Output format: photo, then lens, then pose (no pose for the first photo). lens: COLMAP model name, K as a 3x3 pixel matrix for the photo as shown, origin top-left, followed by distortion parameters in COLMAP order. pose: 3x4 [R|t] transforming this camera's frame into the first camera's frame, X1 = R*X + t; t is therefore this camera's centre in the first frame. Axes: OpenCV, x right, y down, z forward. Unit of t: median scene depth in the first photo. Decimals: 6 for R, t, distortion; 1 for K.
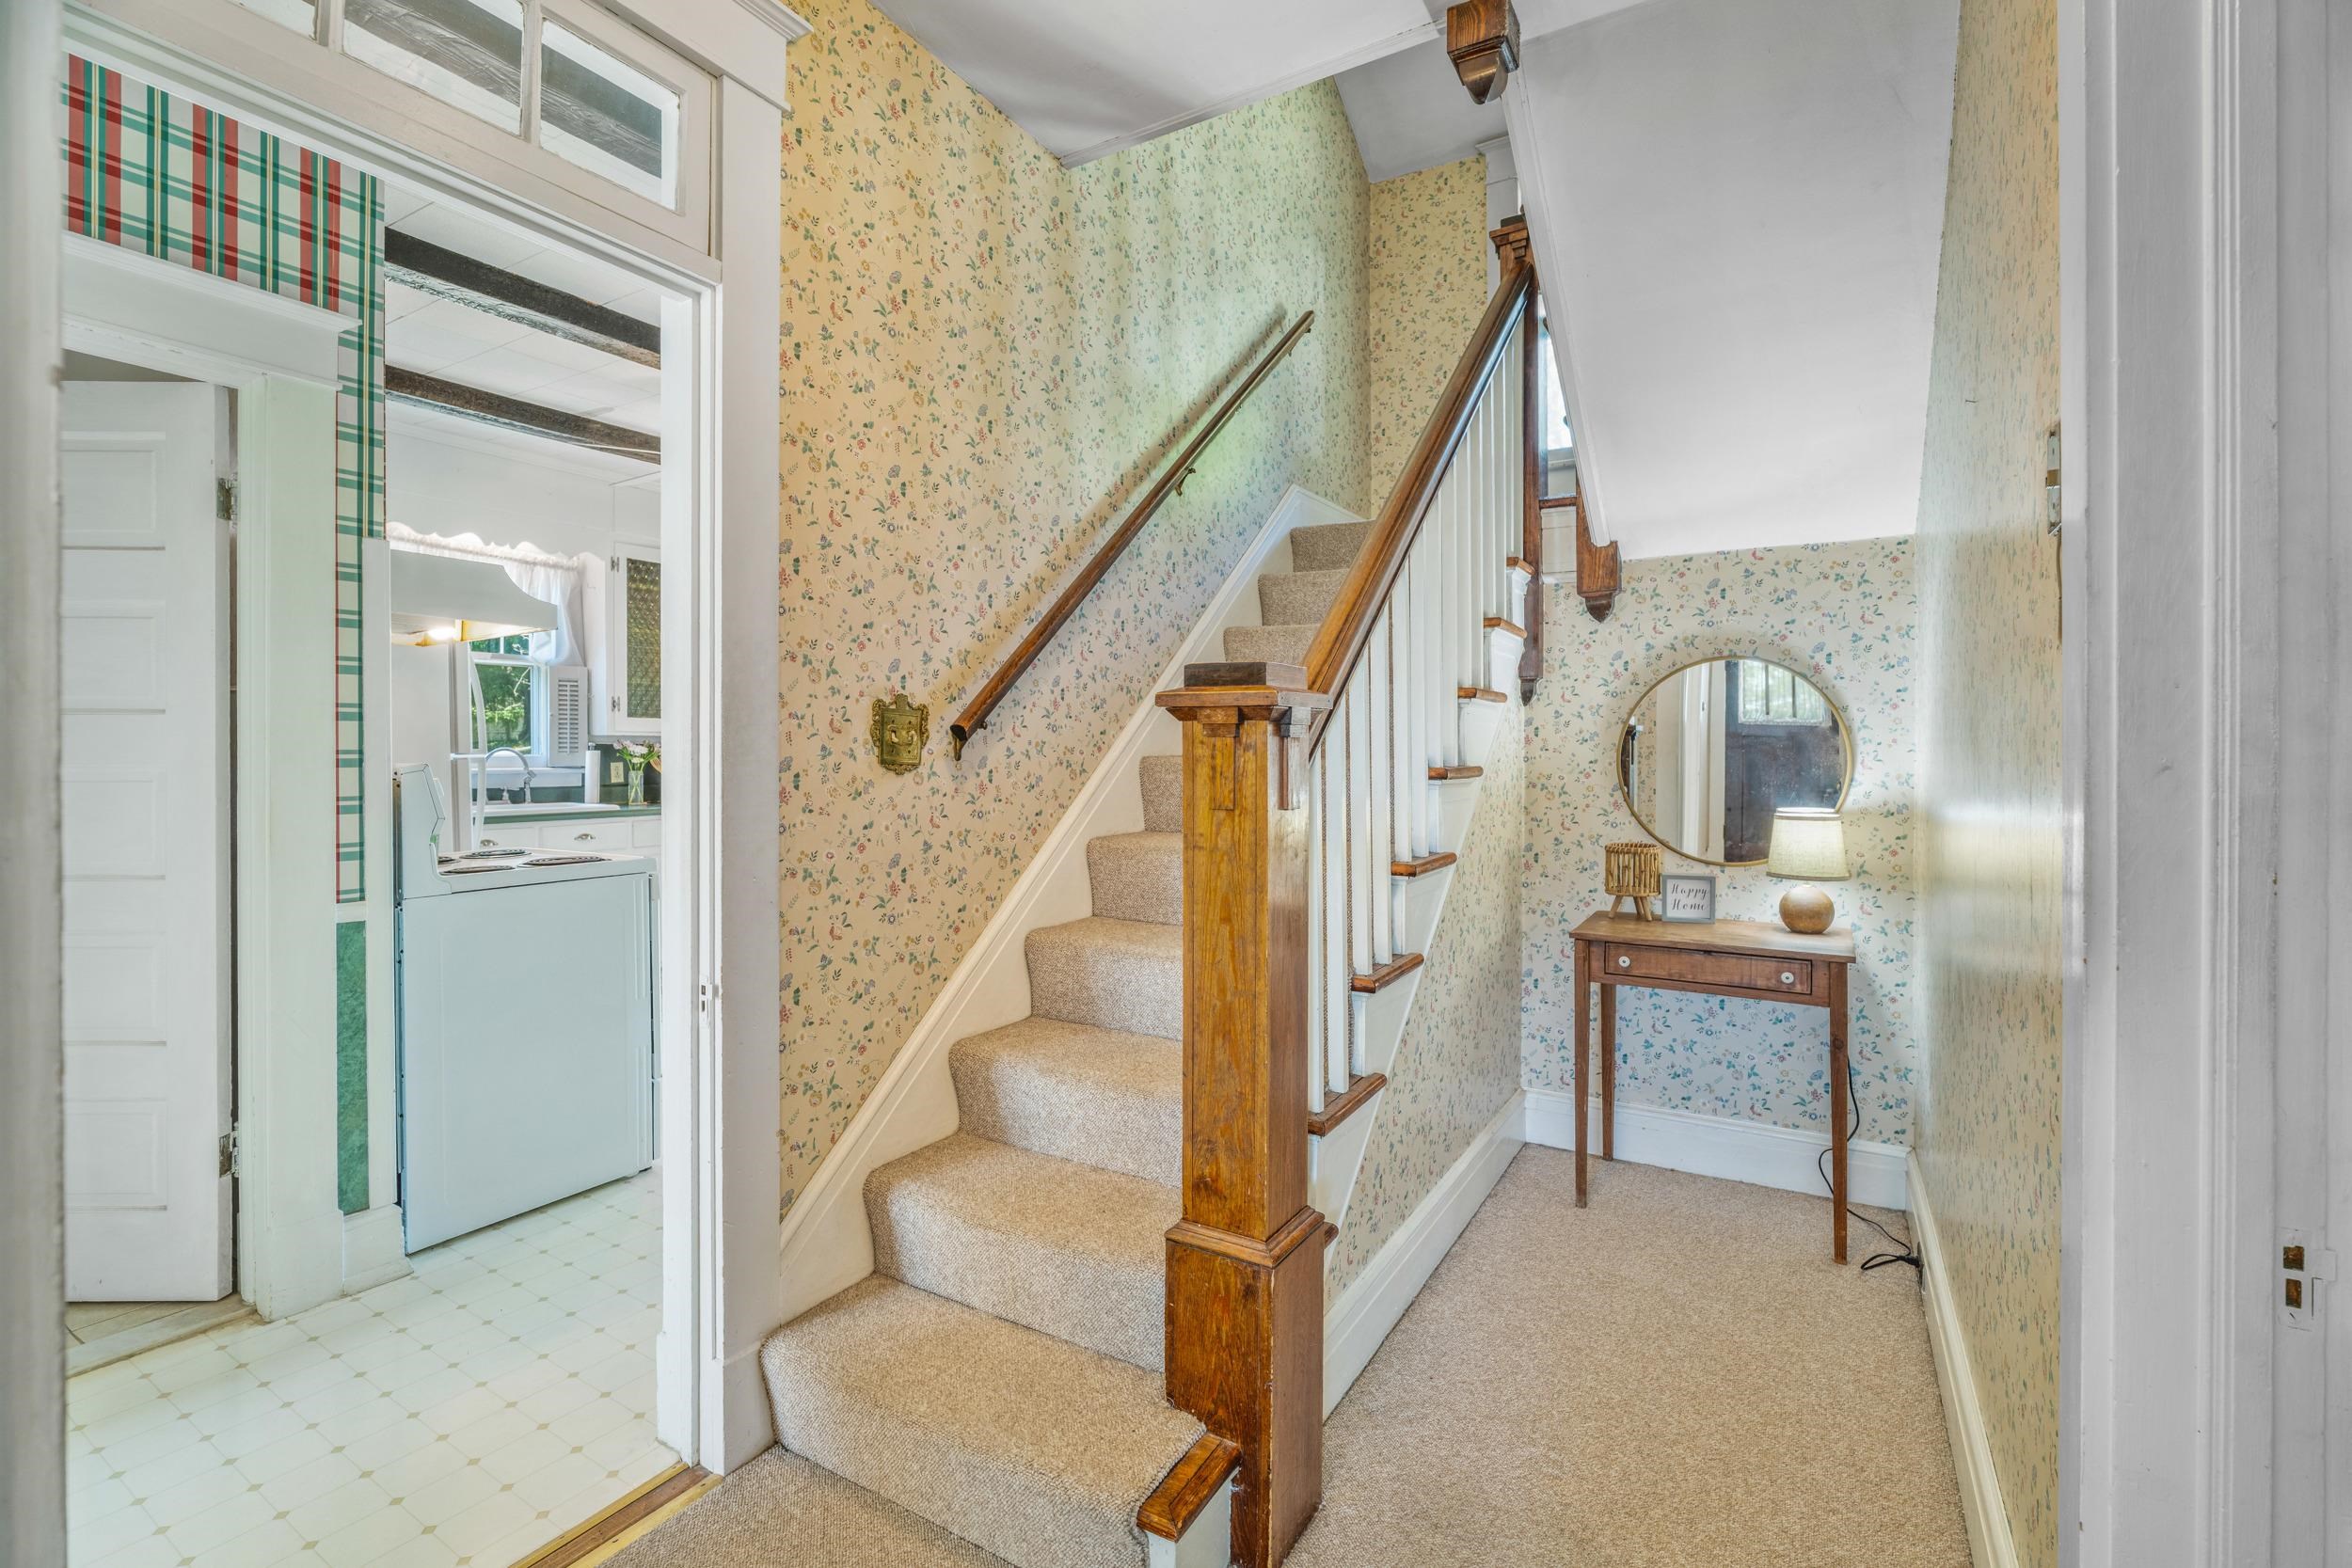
lens RADIAL K [[1040.0, 0, 1174.6], [0, 1040.0, 739.1], [0, 0, 1]] dist [-0.003028, -0.000295]
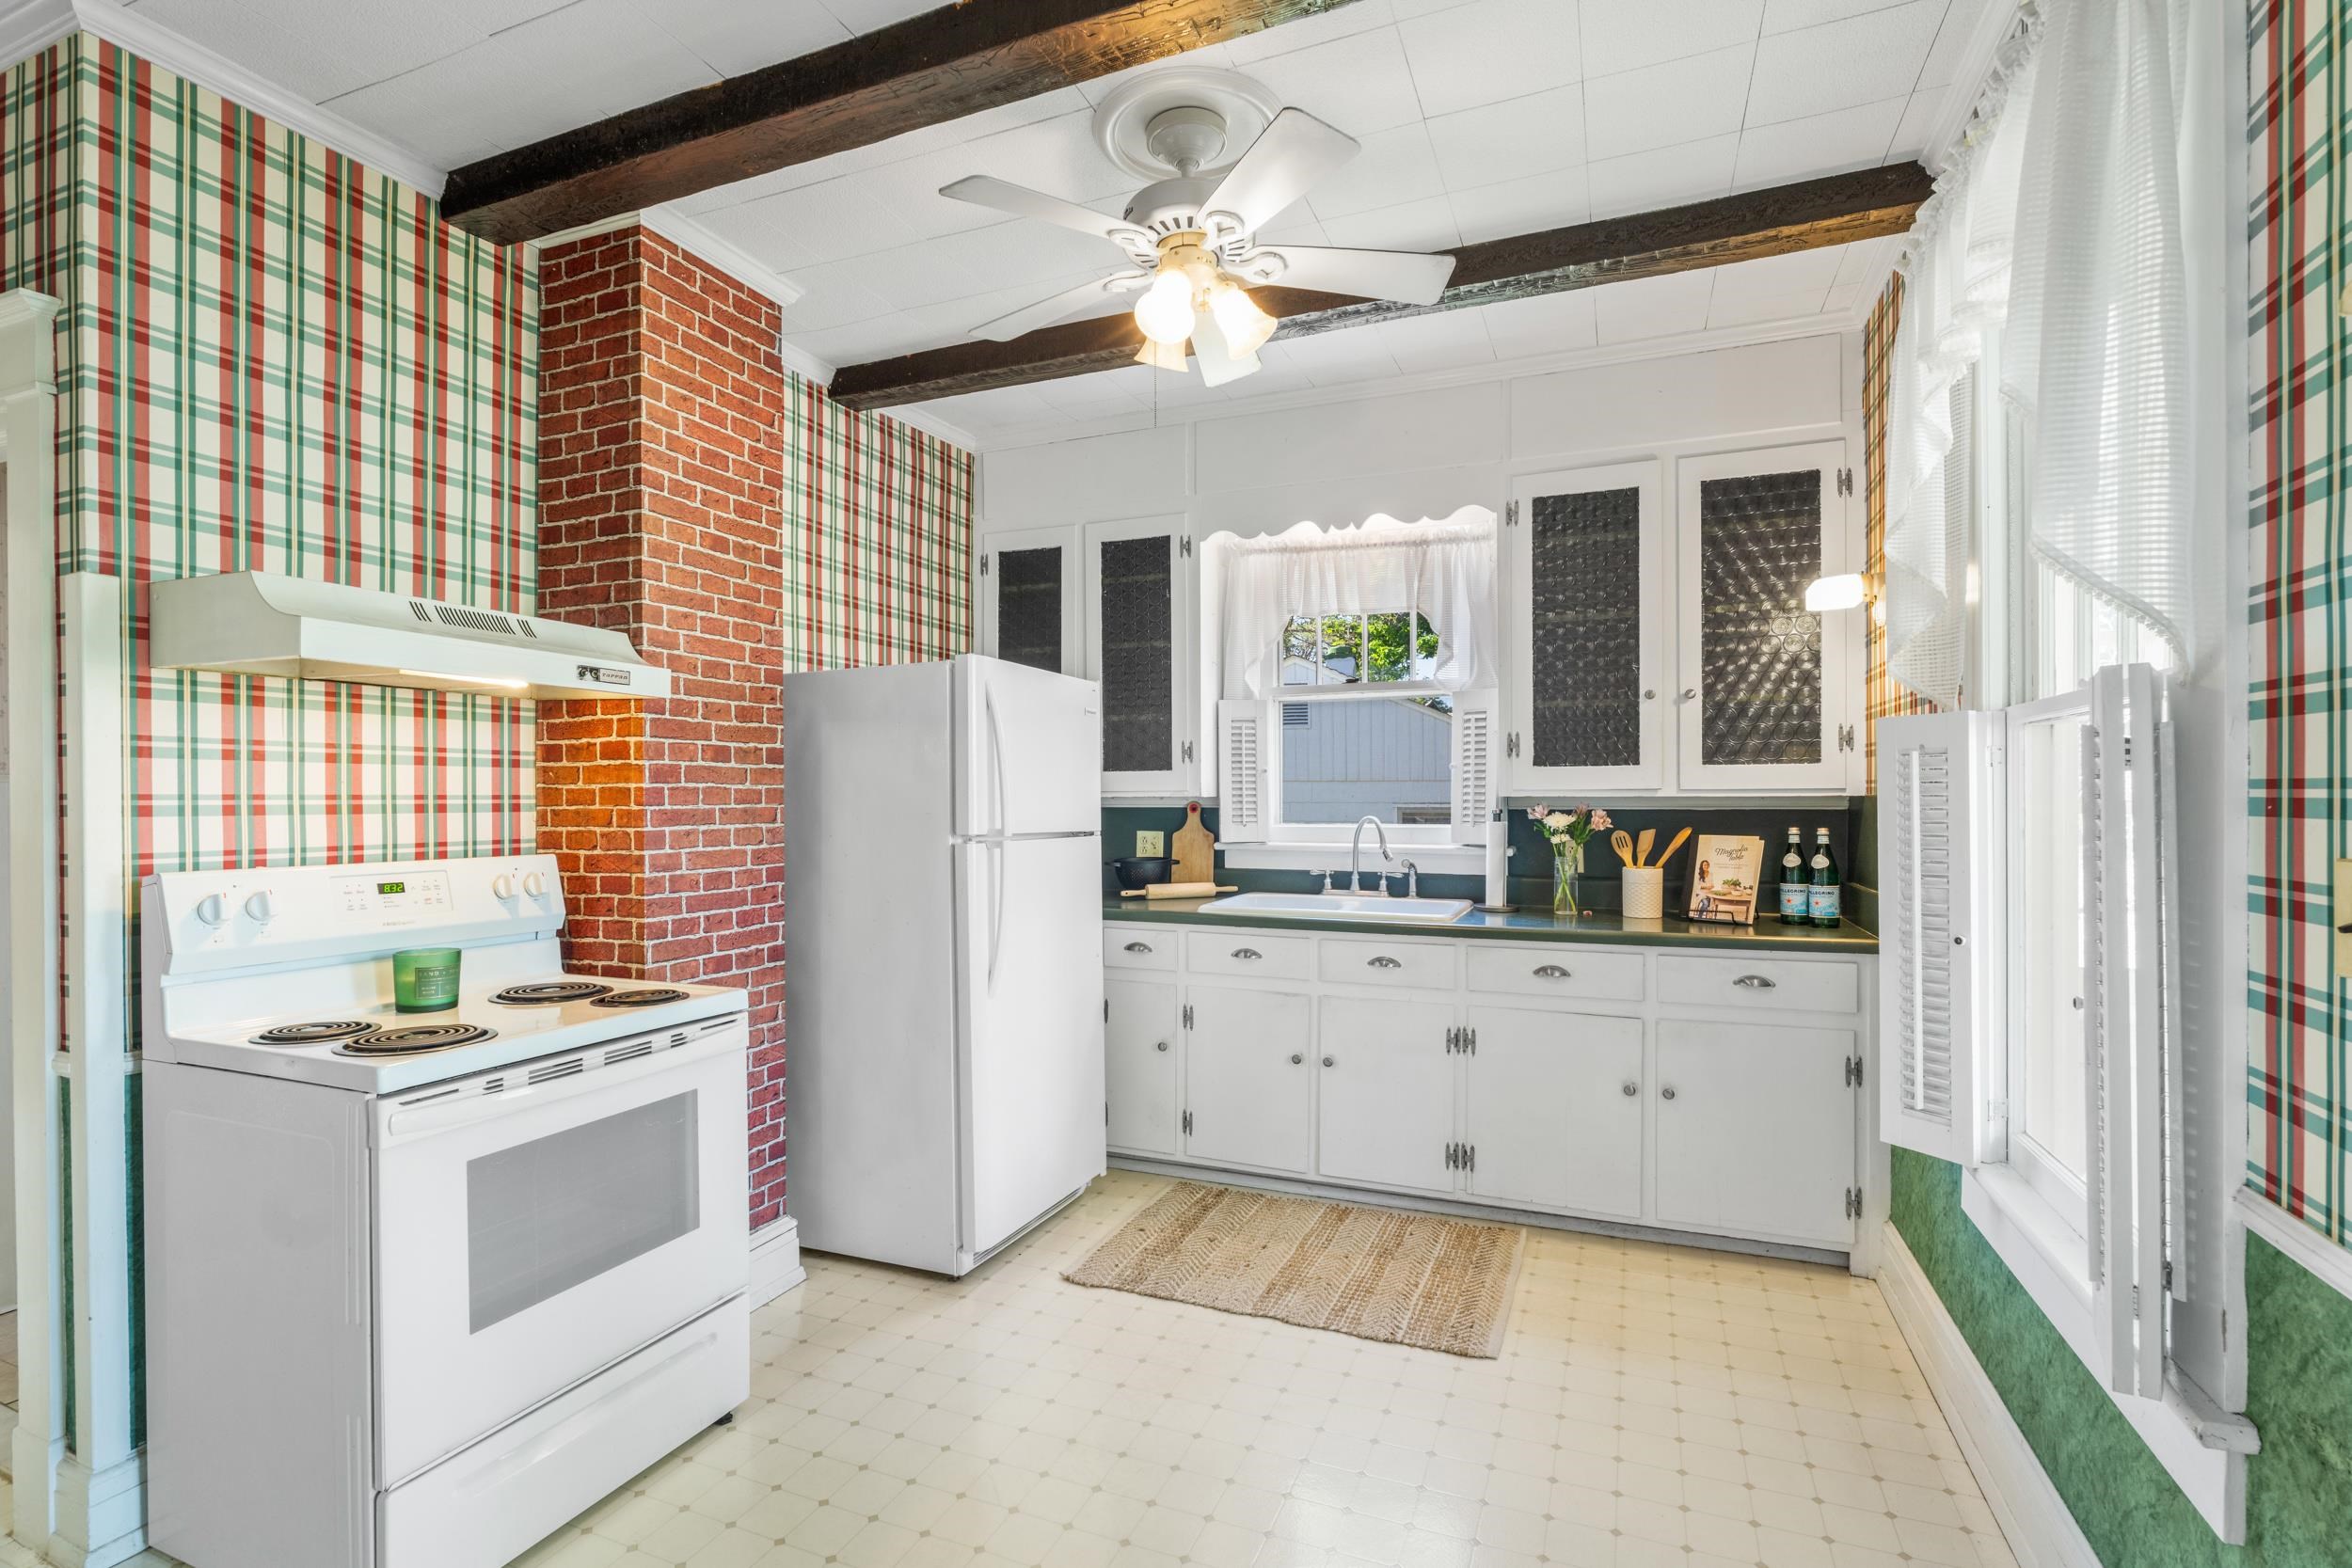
lens RADIAL K [[1083.0, 0, 1181.1], [0, 1083.0, 791.4], [0, 0, 1]] dist [-0.005888, -0.000753]
pose [[0.173740, -0.004492, -0.984781, 0.047222], [0.011885, 0.999926, -0.002464, -0.007388], [0.984720, -0.011276, 0.173781, 0.700533]]
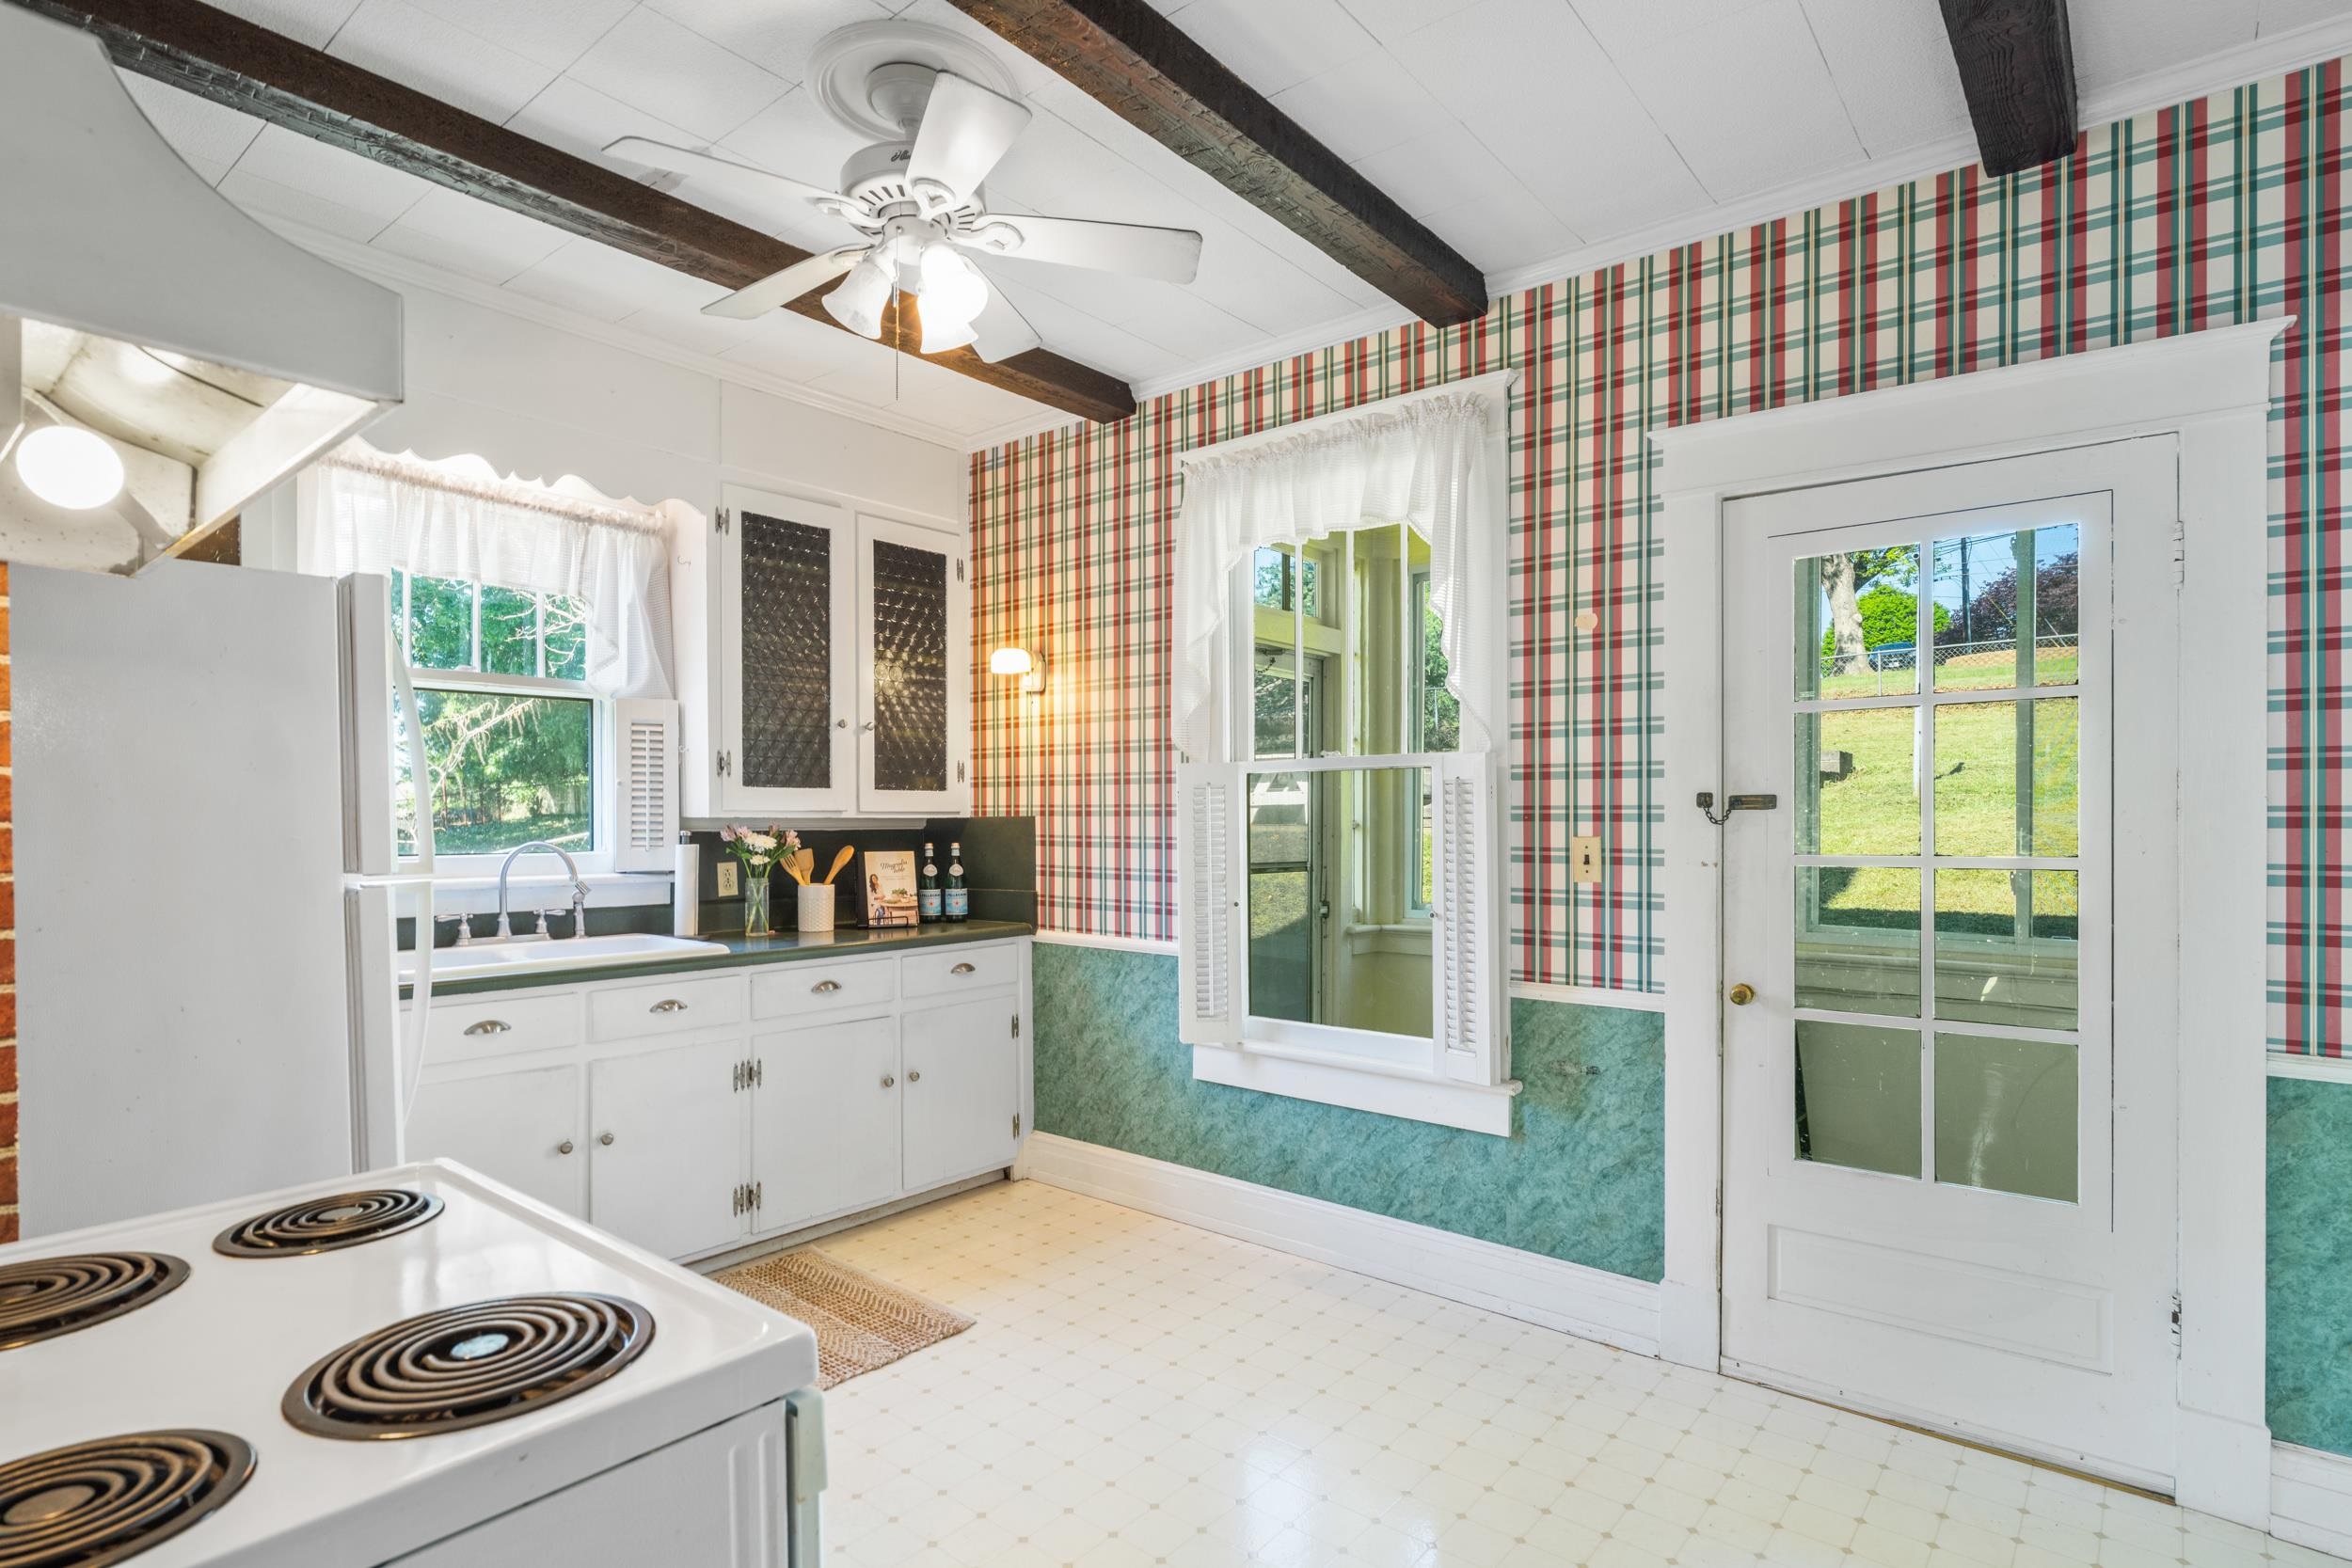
lens RADIAL K [[1175.4, 0, 1177.5], [0, 1175.4, 808.7], [0, 0, 1]] dist [-0.013935, -0.000363]
pose [[0.990704, -0.004452, -0.135960, -0.200570], [0.004326, 0.999990, -0.001223, -0.006566], [0.135964, 0.000624, 0.990714, 0.390367]]
